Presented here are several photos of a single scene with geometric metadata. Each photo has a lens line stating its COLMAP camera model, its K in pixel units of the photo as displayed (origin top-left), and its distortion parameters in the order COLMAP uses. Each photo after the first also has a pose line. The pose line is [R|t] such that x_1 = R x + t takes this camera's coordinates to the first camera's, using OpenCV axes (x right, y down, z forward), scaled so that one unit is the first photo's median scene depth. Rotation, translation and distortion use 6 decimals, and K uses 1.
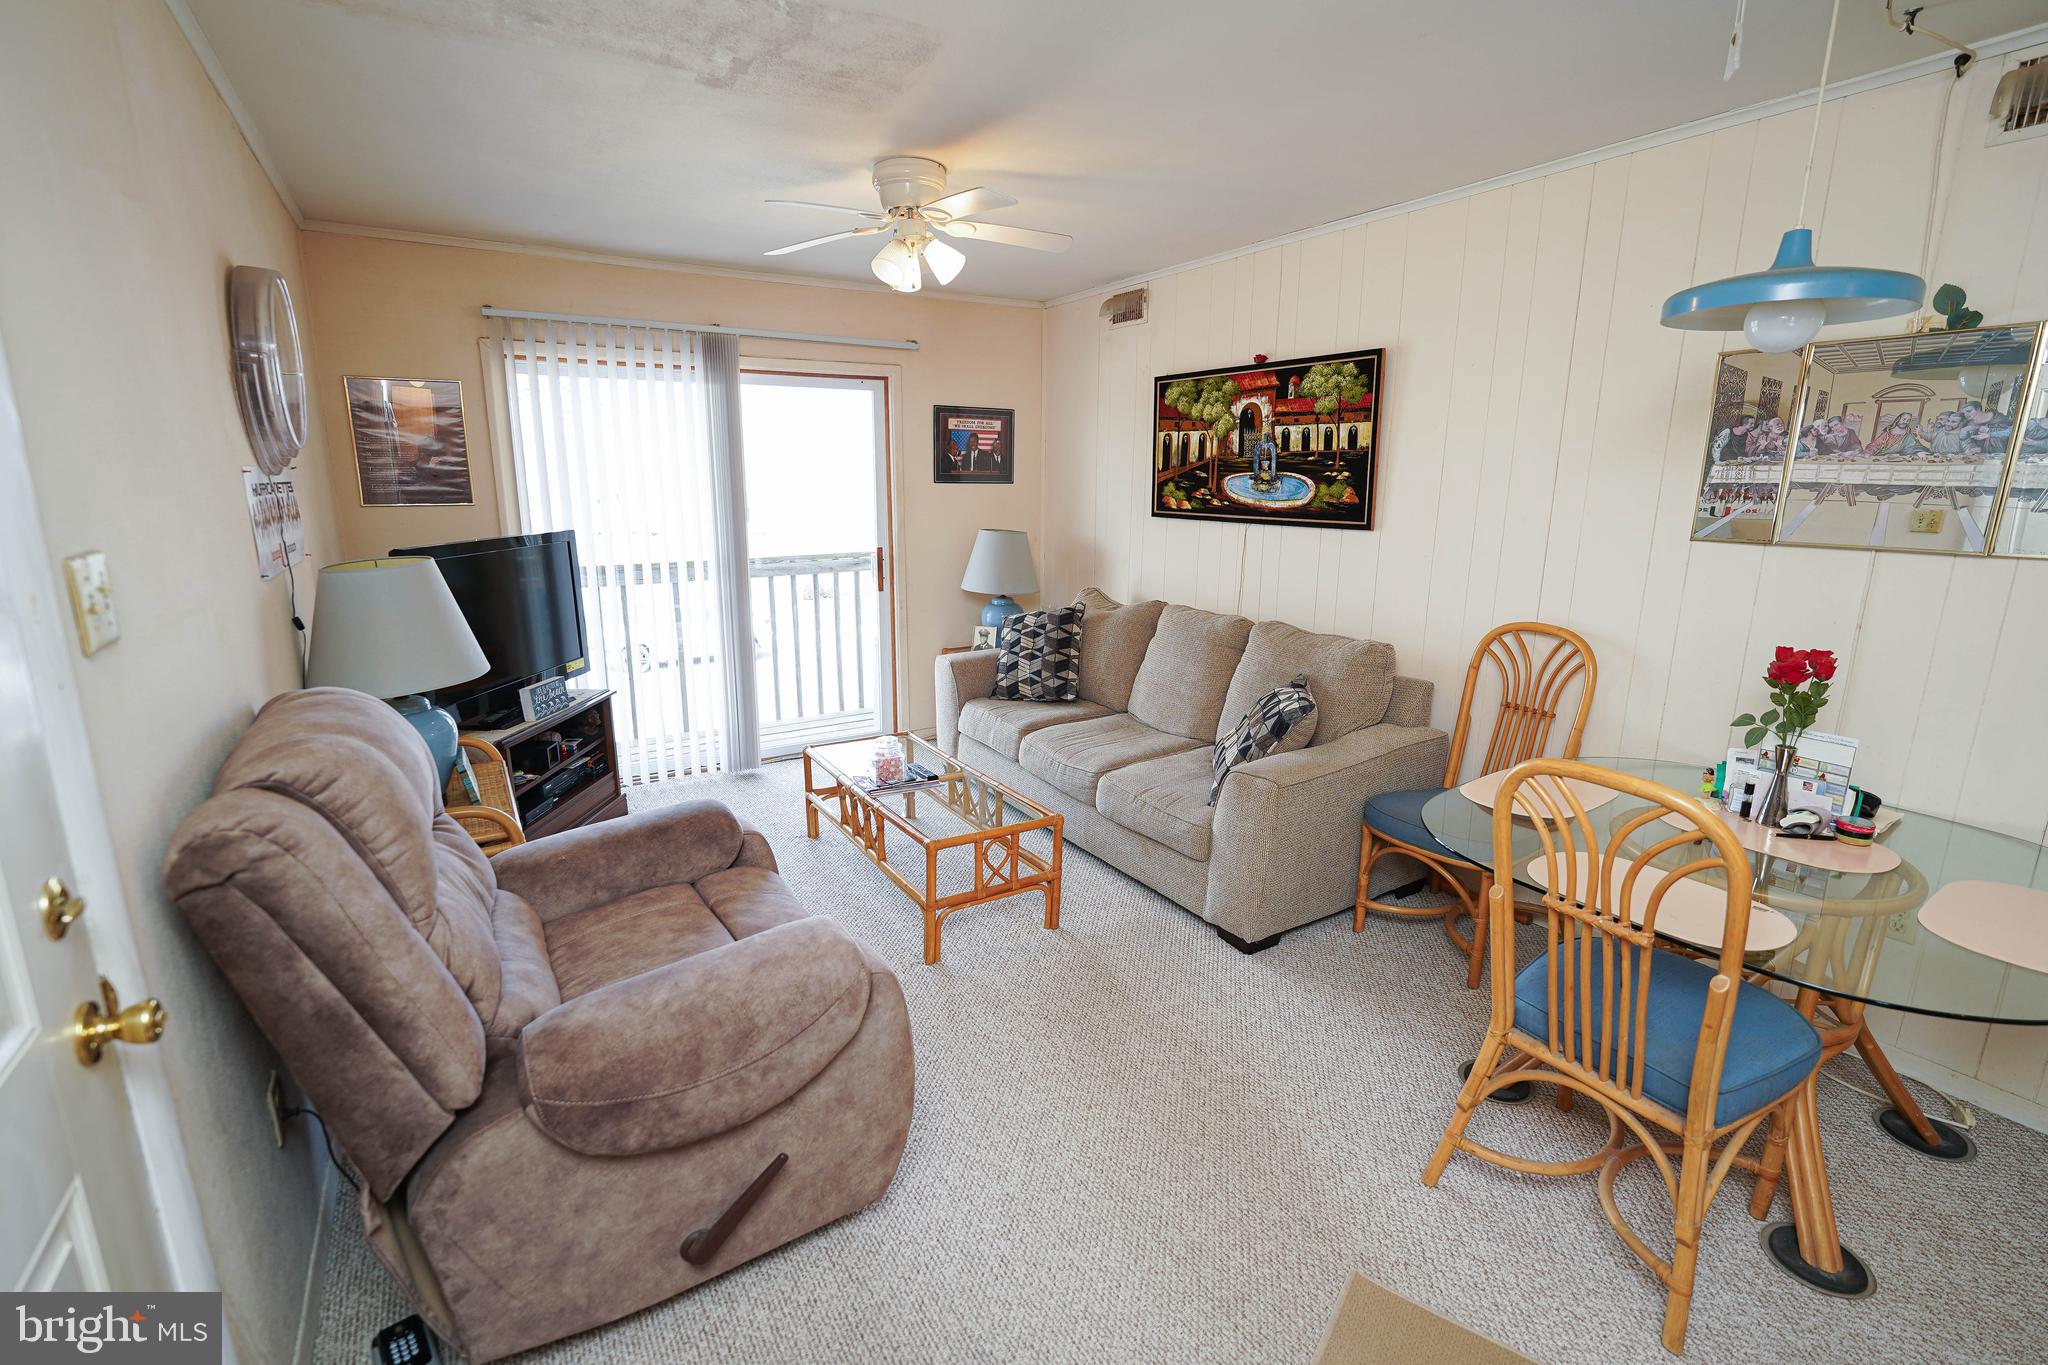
lens RADIAL K [[911.0, 0, 1008.8], [0, 911.0, 684.7], [0, 0, 1]] dist [-0.017790, 0.000958]
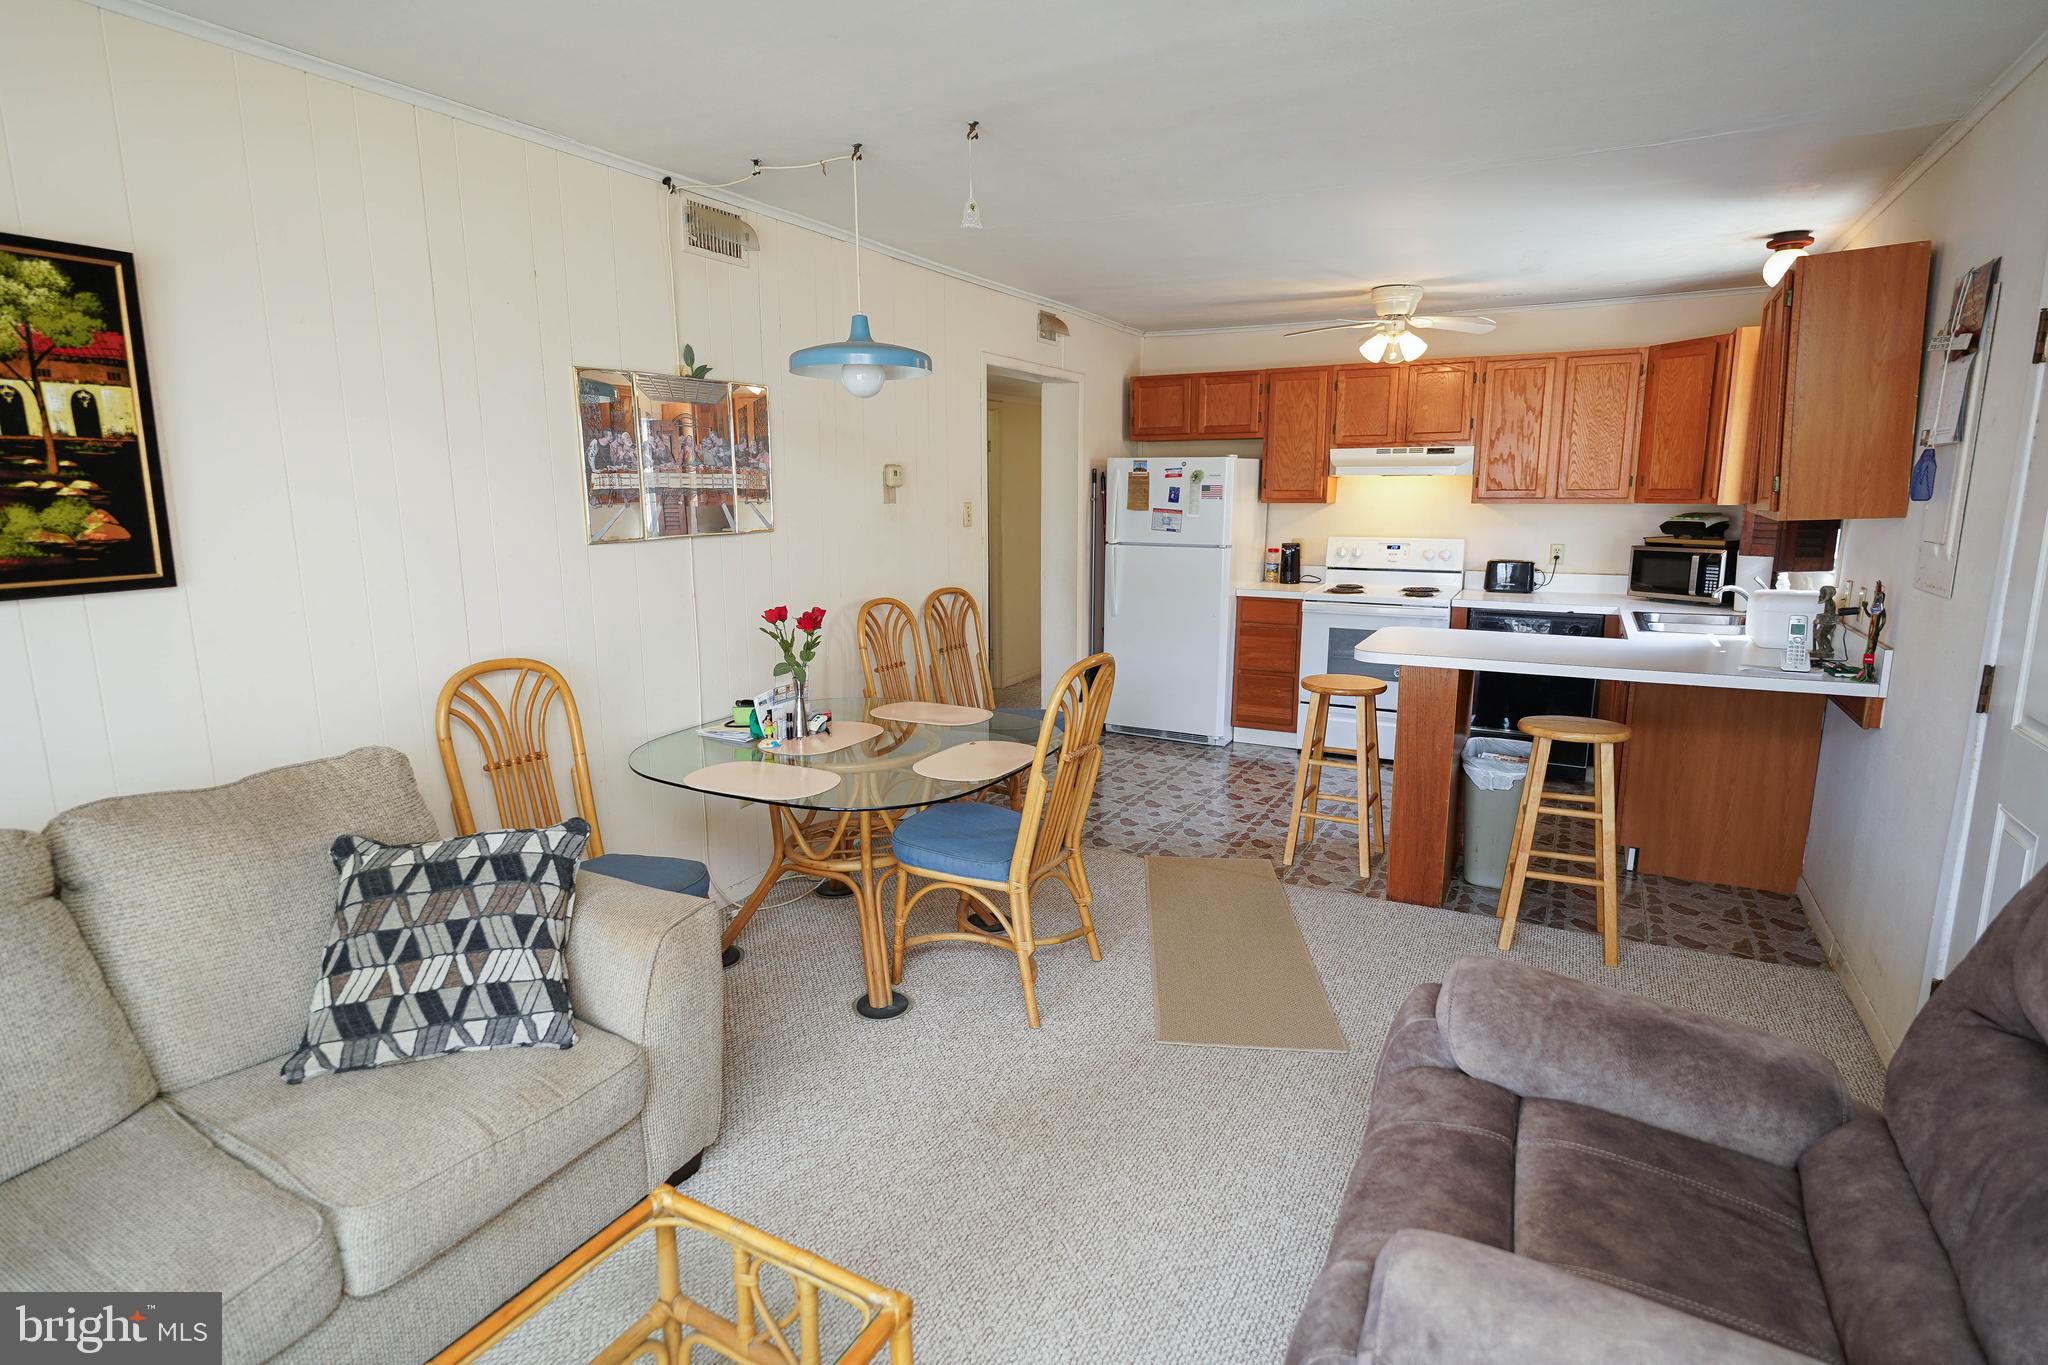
lens RADIAL K [[1050.3, 0, 1008.5], [0, 1050.3, 689.0], [0, 0, 1]] dist [-0.002864, -0.001356]
pose [[-0.502227, -0.165752, 0.848702, -0.377178], [0.198309, 0.933224, 0.299611, -0.188708], [-0.841690, 0.318778, -0.435820, 0.815045]]
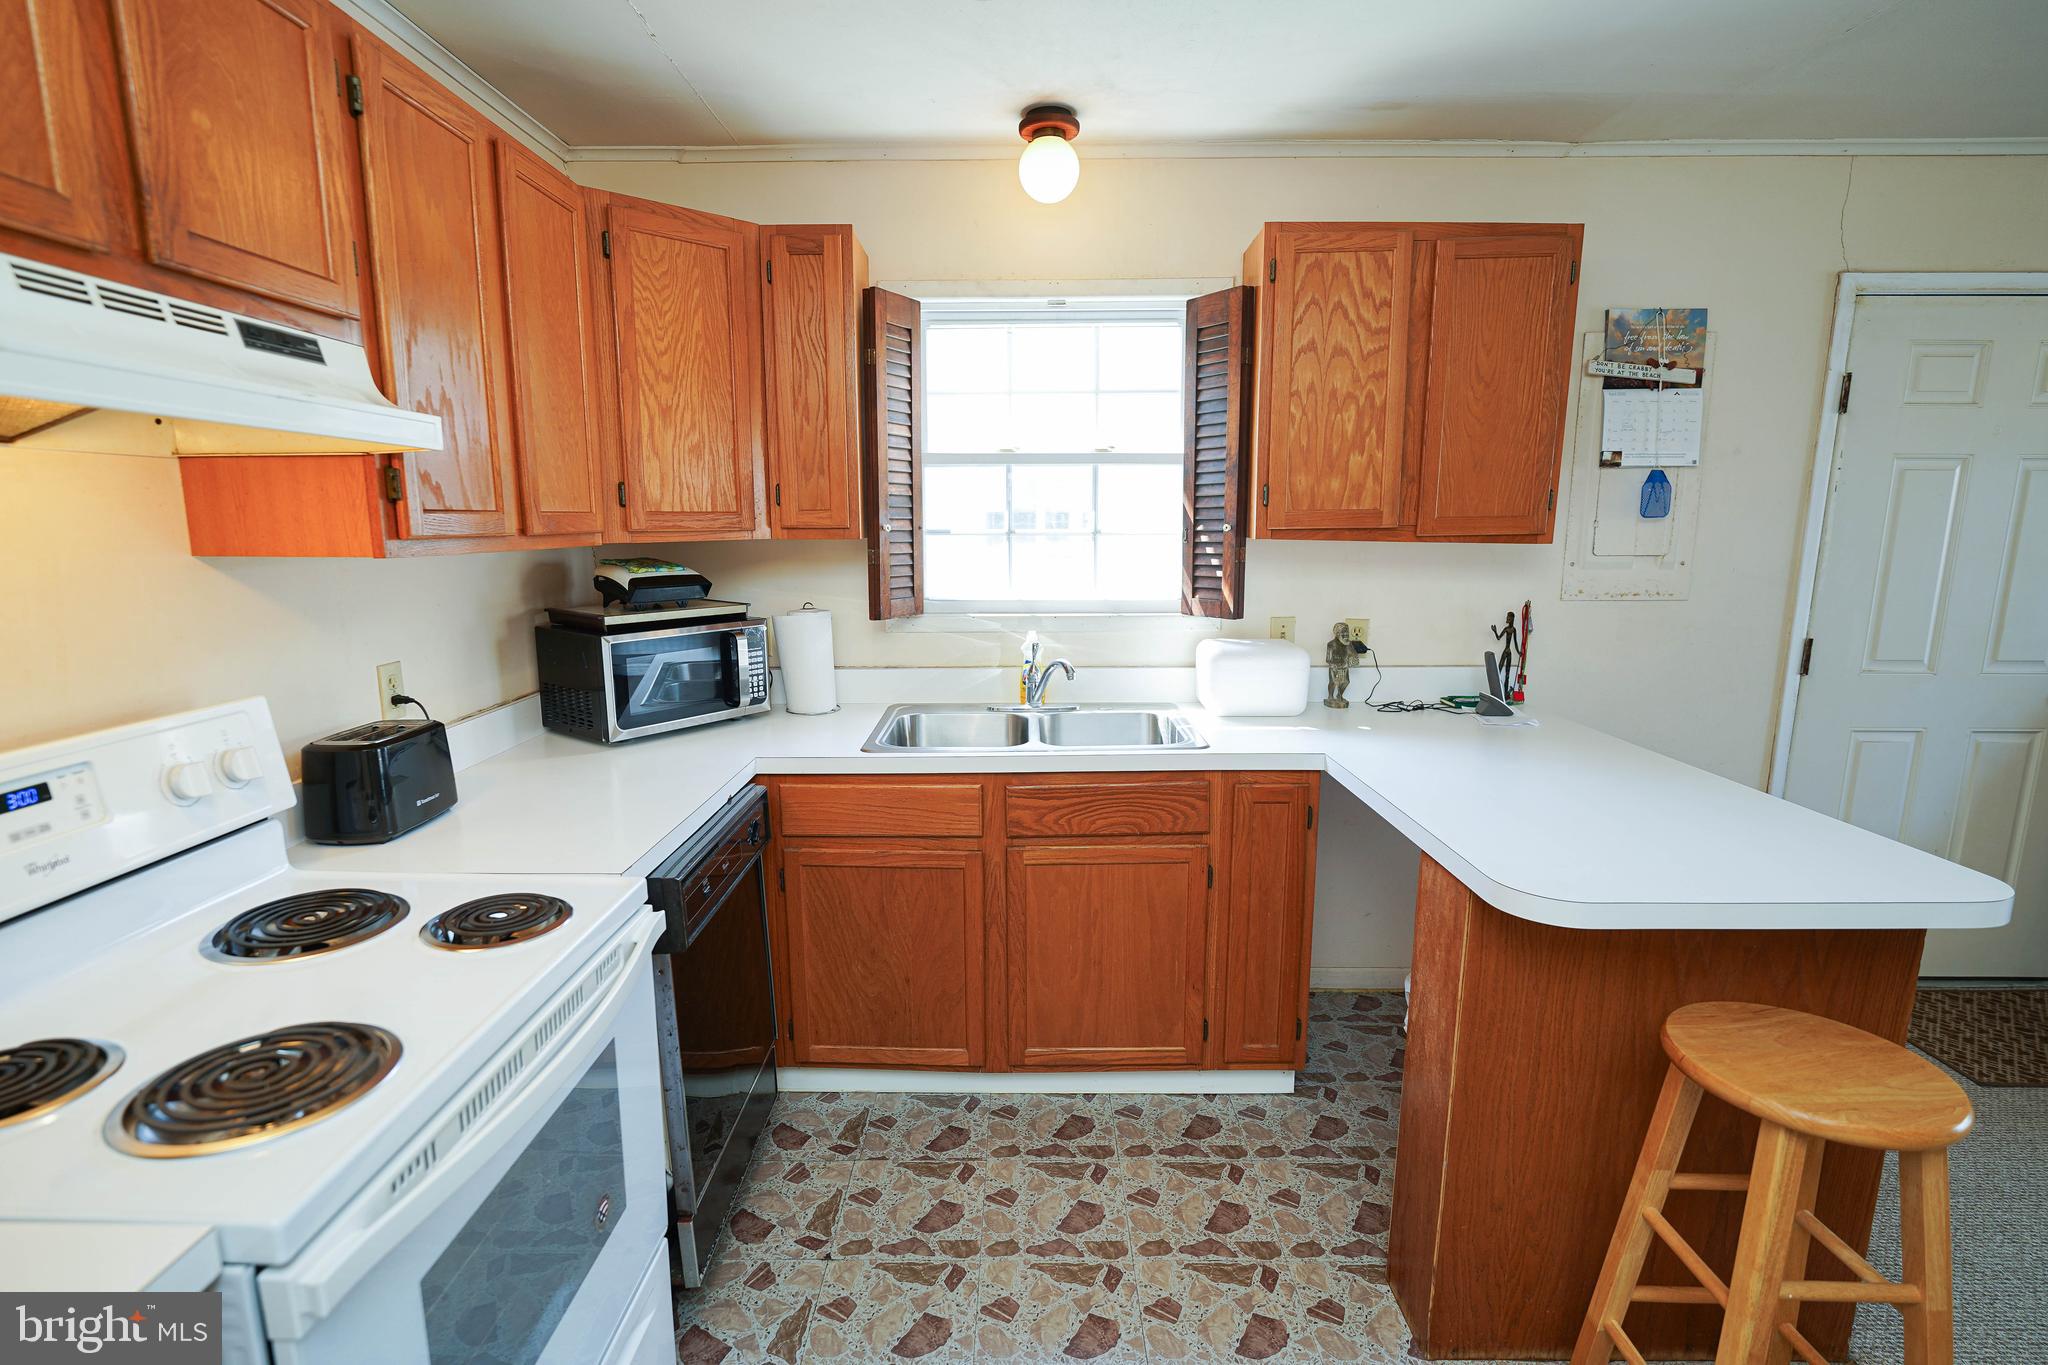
lens RADIAL K [[963.4, 0, 1007.6], [0, 963.4, 684.6], [0, 0, 1]] dist [-0.013141, -0.000122]
pose [[-0.532286, 0.138740, -0.835119, 0.829237], [-0.190731, 0.941463, 0.277975, 0.044113], [0.824799, 0.307245, -0.474665, -0.101069]]
